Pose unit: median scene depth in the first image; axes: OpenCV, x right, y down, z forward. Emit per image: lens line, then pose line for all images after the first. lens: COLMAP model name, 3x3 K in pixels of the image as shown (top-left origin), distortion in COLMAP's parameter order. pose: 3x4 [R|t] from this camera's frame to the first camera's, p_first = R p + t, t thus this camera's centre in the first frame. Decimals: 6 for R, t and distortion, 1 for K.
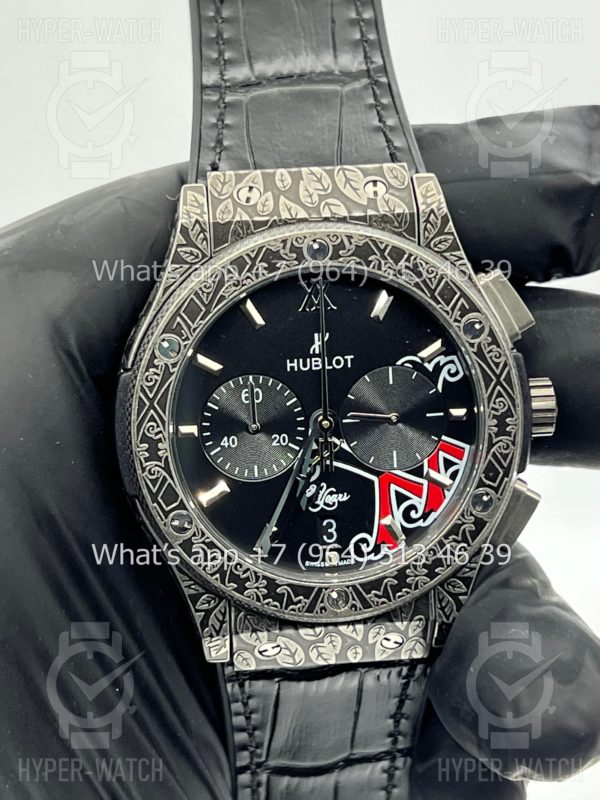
lens RADIAL K [[1842.2, 0, 301.8], [0, 1842.2, 393.9], [0, 0, 1]] dist [0.226041, 0.000000]
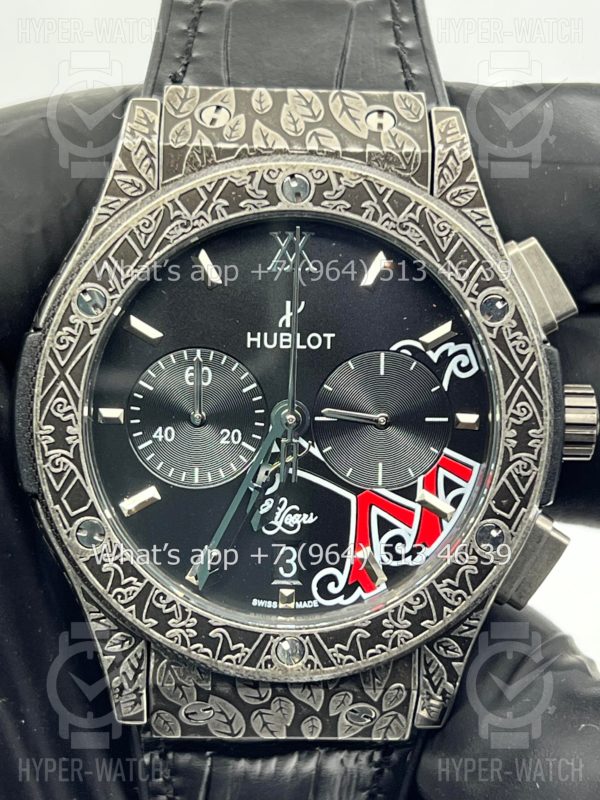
lens RADIAL K [[1842.2, 0, 298.2], [0, 1842.2, 404.1], [0, 0, 1]] dist [0.226041, 0.000000]
pose [[0.996211, 0.073257, -0.046876, 0.050909], [-0.075395, 0.996111, -0.045598, 0.044365], [0.043353, 0.048959, 0.997859, 0.238304]]
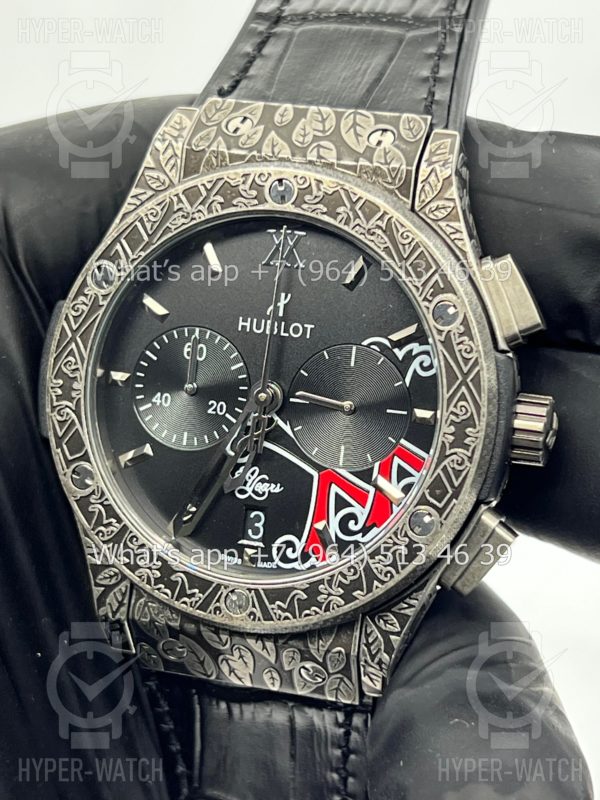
lens RADIAL K [[1842.2, 0, 313.1], [0, 1842.2, 401.4], [0, 0, 1]] dist [0.226041, 0.000000]
pose [[0.920267, 0.170452, -0.352213, 0.333272], [-0.194932, 0.980194, -0.034960, 0.043541], [0.339278, 0.100830, 0.935267, 0.209048]]
